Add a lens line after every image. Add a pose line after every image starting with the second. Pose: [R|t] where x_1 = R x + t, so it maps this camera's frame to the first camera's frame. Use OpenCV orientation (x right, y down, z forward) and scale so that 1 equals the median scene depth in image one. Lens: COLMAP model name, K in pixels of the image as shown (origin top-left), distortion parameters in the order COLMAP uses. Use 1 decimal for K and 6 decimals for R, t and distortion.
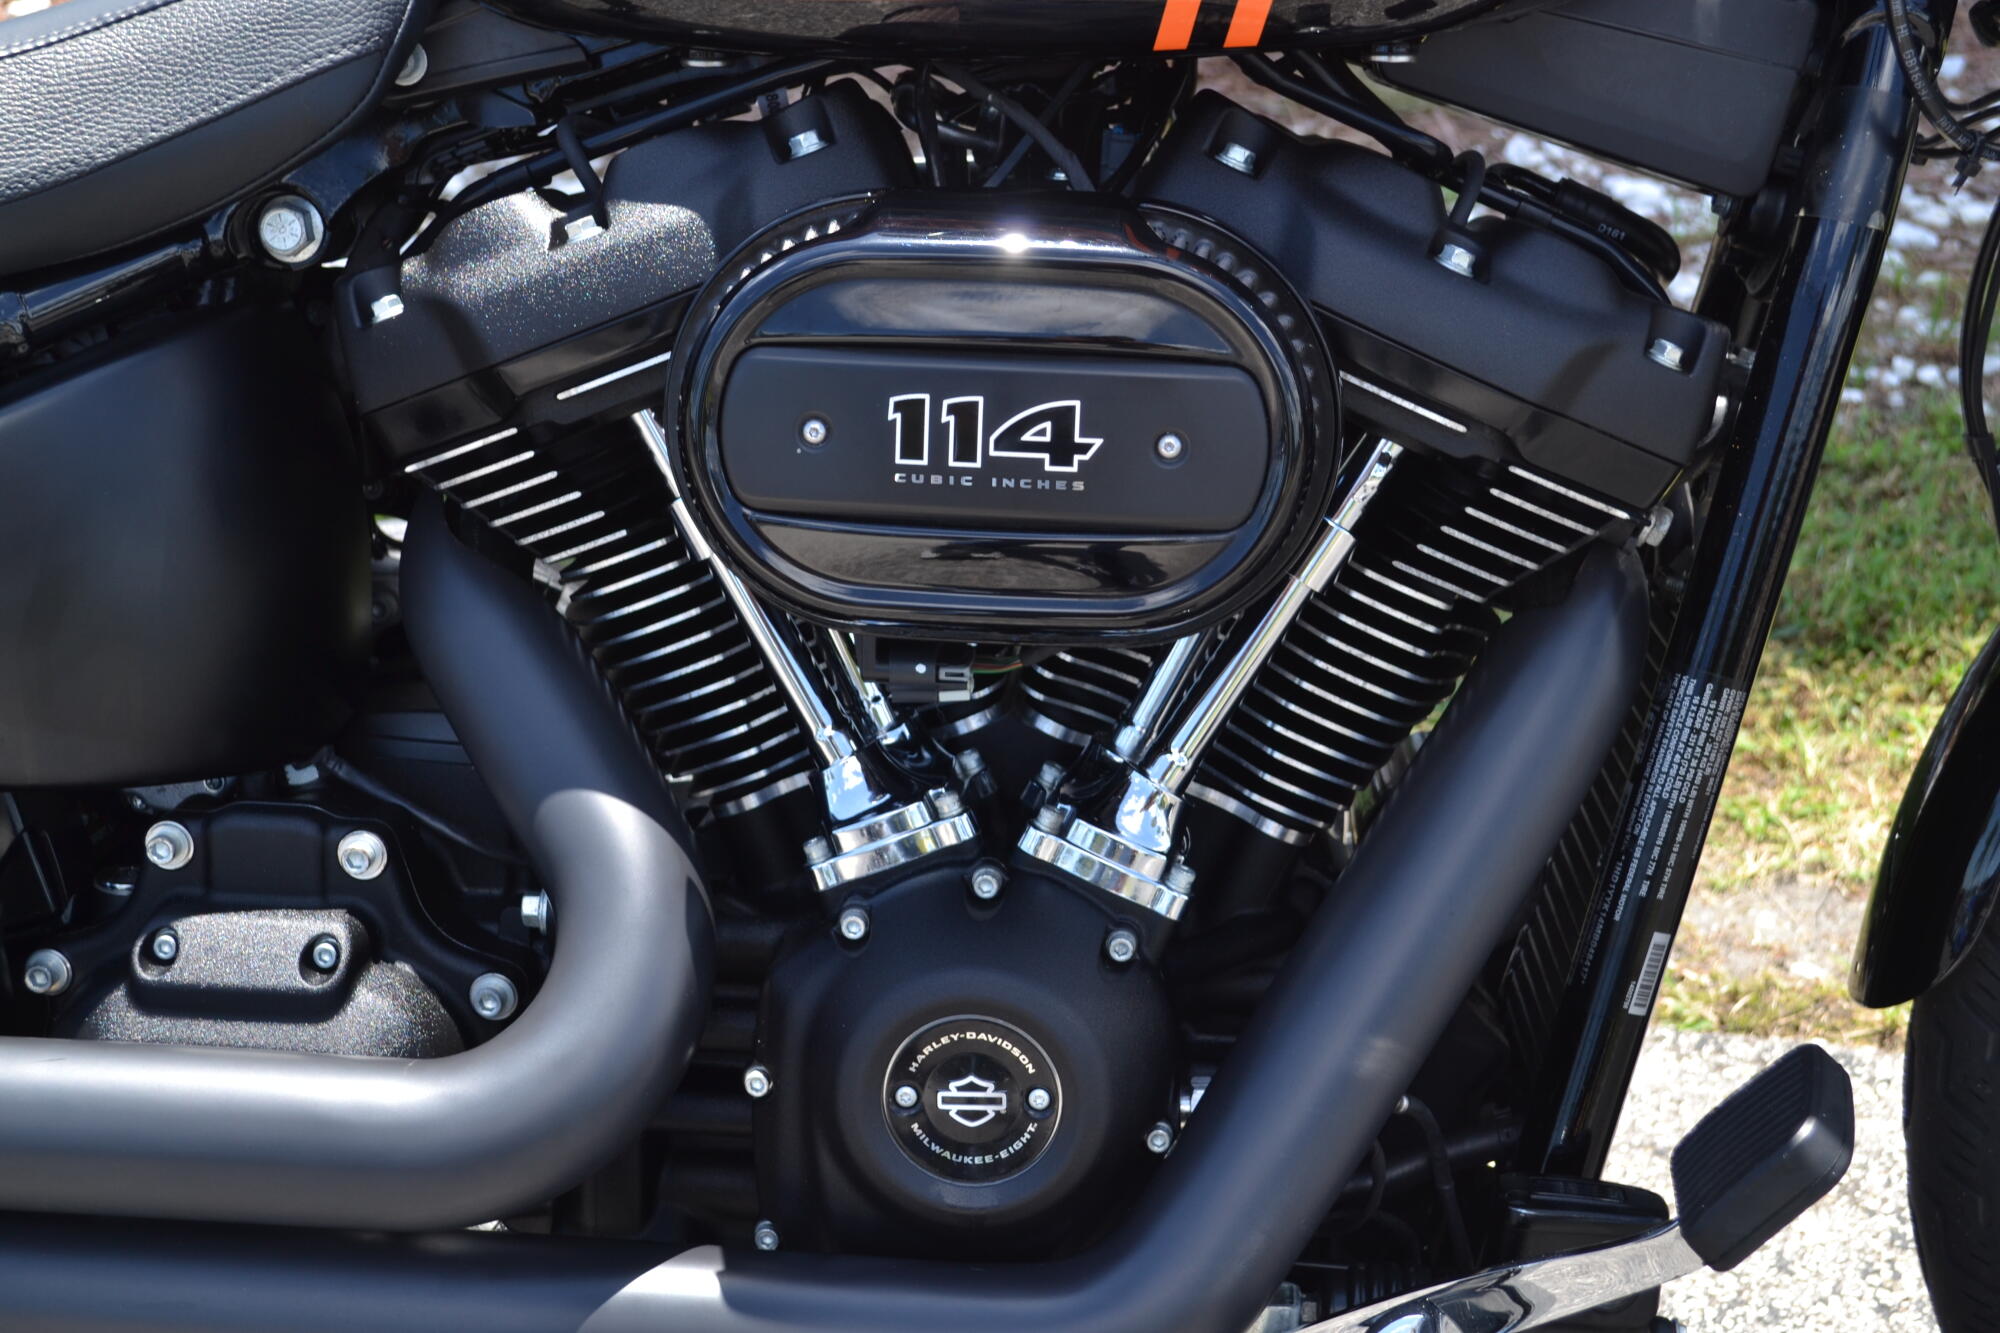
lens RADIAL K [[2865.0, 0, 965.9], [0, 2865.0, 640.1], [0, 0, 1]] dist [-0.017086, -0.021920]
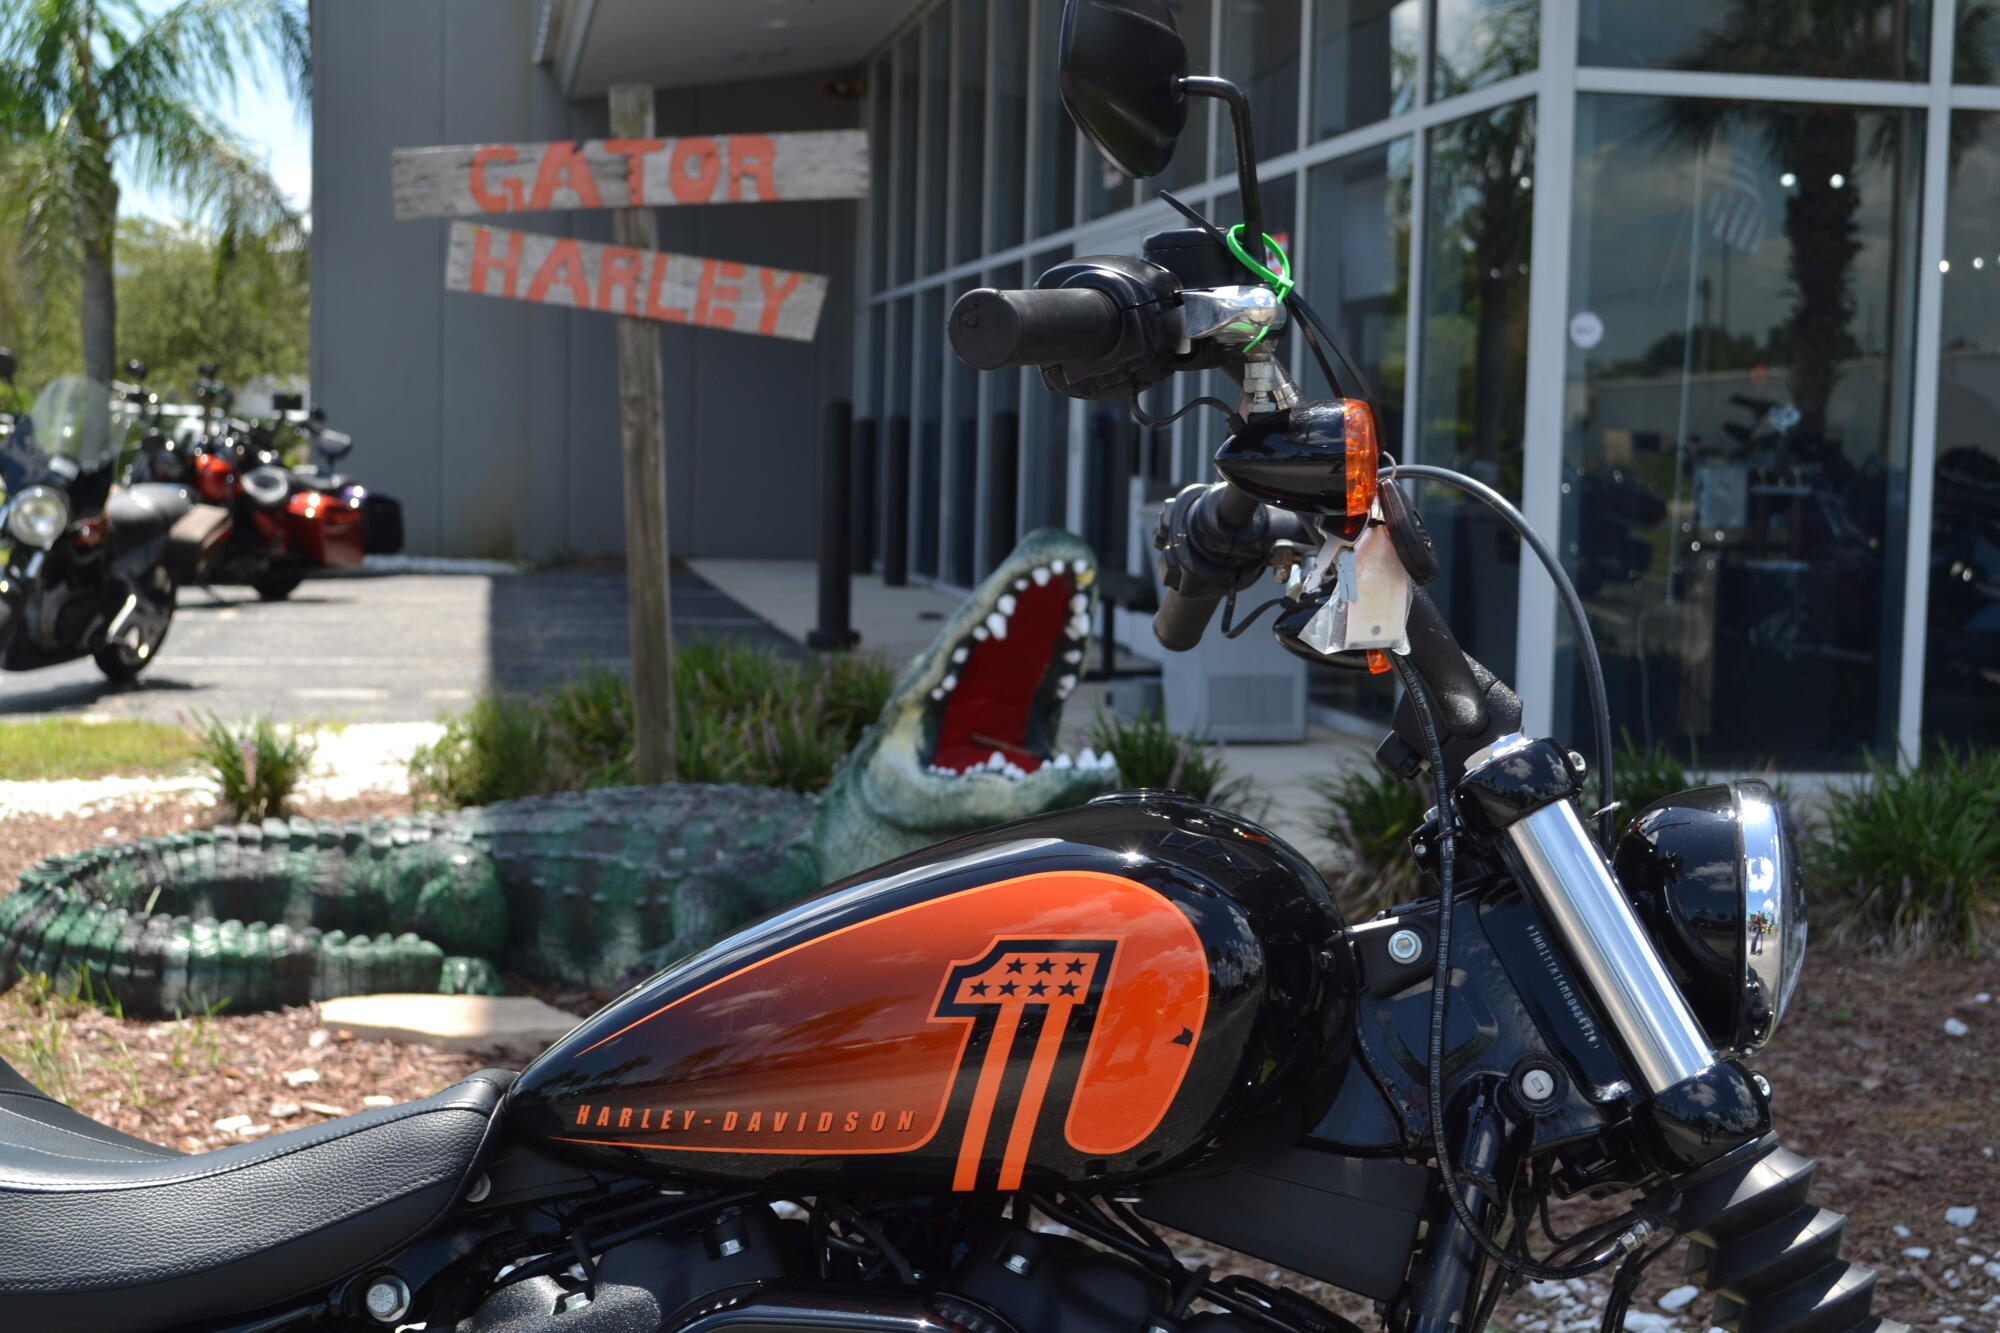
lens RADIAL K [[3024.8, 0, 1000.0], [0, 3024.8, 666.5], [0, 0, 1]] dist [-0.020950, 0.006097]
pose [[0.997351, 0.010474, -0.071976, 0.186792], [-0.036012, 0.930884, -0.363535, 0.107169], [0.063193, 0.365164, 0.928796, -0.538883]]
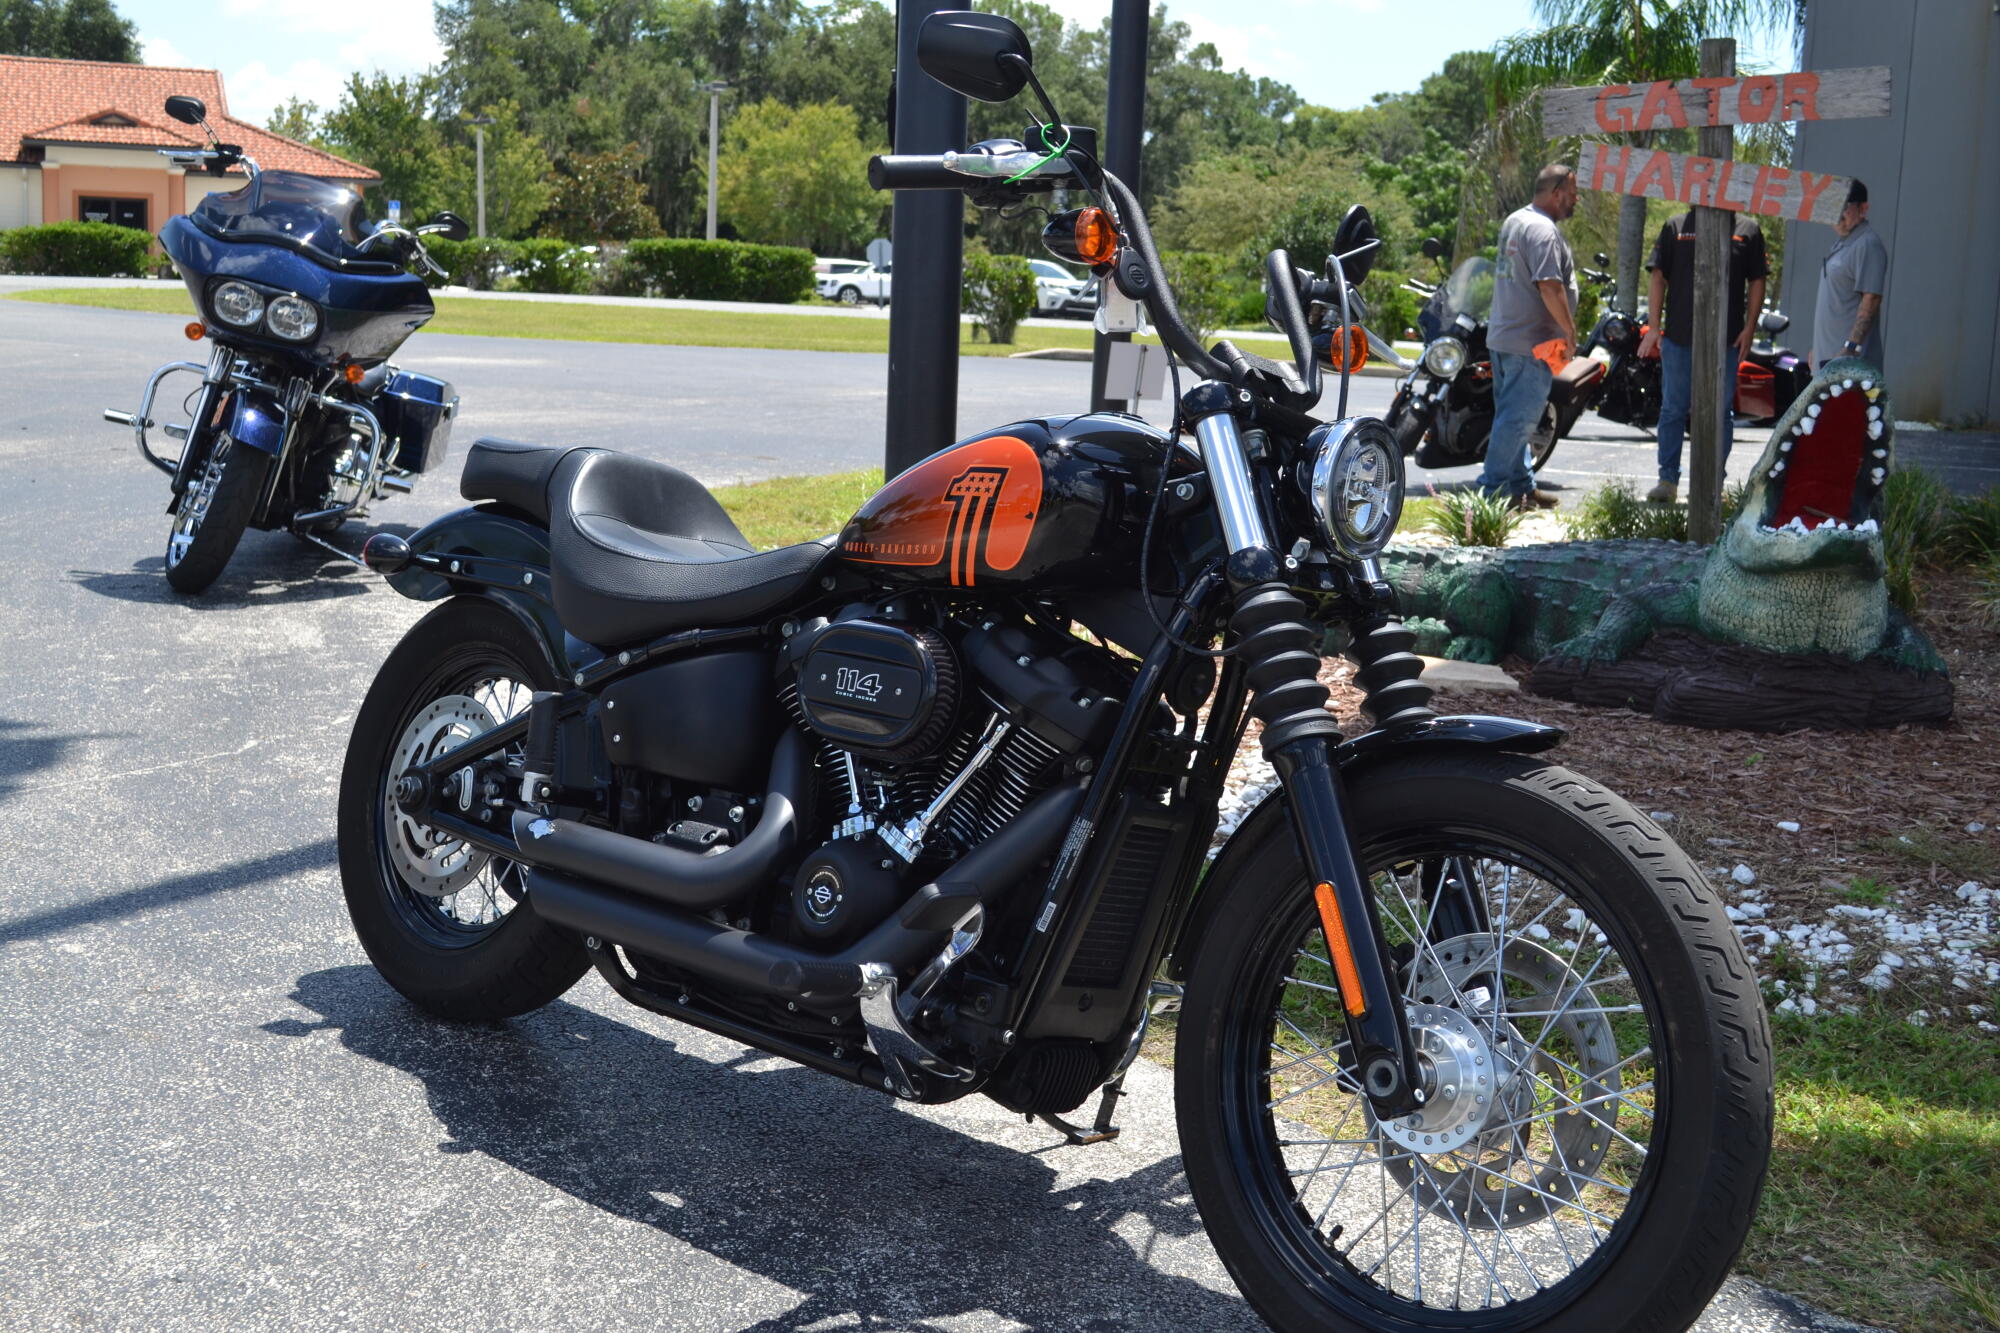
lens RADIAL K [[2422.4, 0, 1000.0], [0, 2422.4, 666.5], [0, 0, 1]] dist [-0.051227, 0.055752]
pose [[0.788546, 0.112080, -0.604676, 1.628673], [-0.290186, 0.934717, -0.205172, 0.390796], [0.542205, 0.337256, 0.769592, -0.958897]]
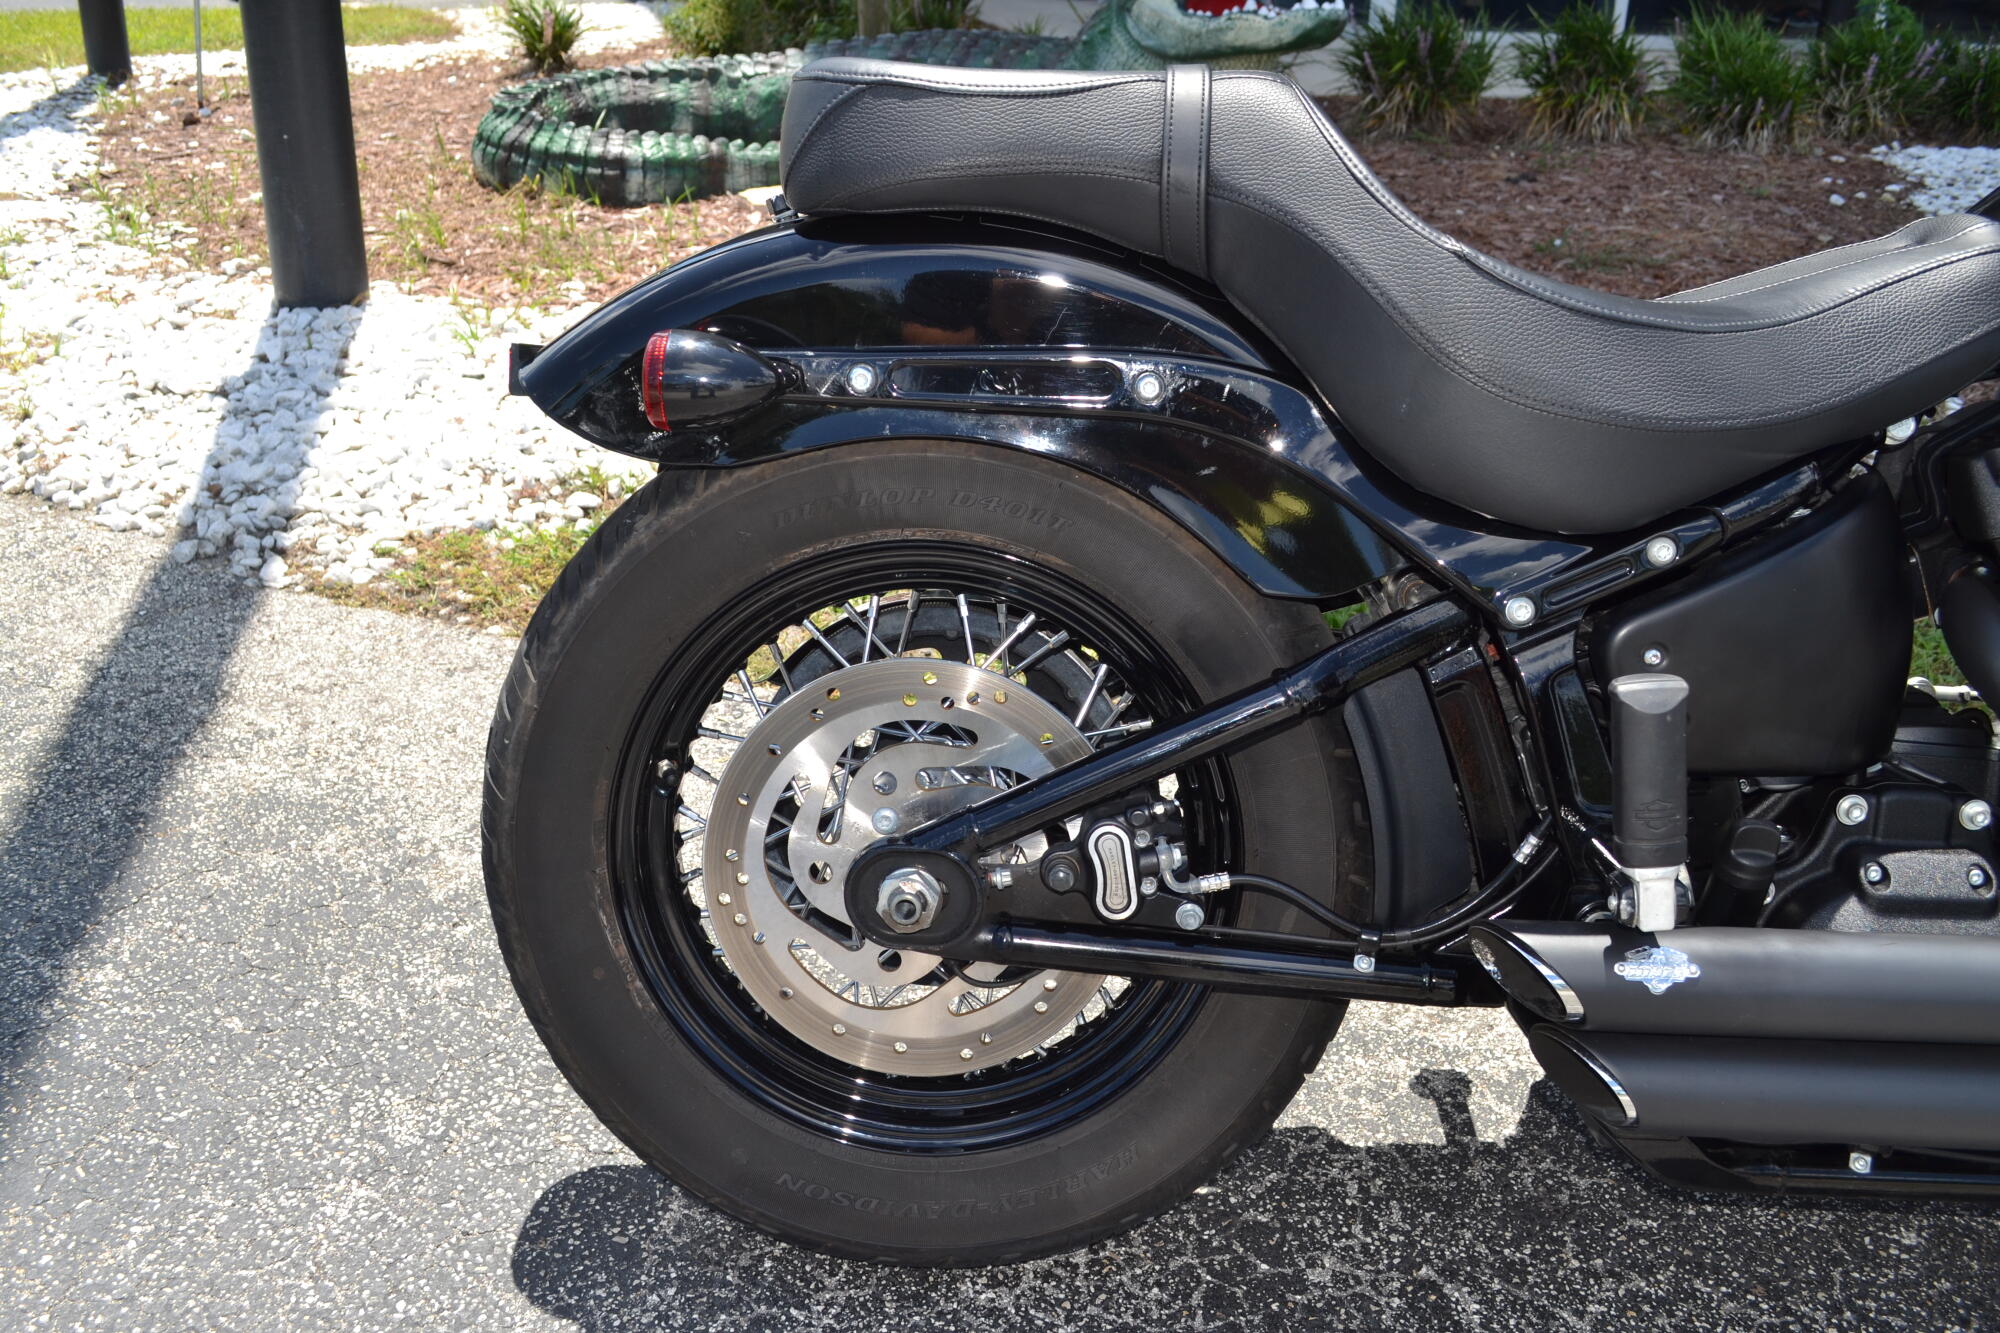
lens RADIAL K [[1856.2, 0, 969.5], [0, 1856.2, 668.2], [0, 0, 1]] dist [-0.077968, 0.024487]
pose [[0.999741, -0.001929, 0.022690, -0.808595], [0.002271, 0.999884, -0.015051, 0.006848], [-0.022658, 0.015099, 0.999629, -0.002902]]
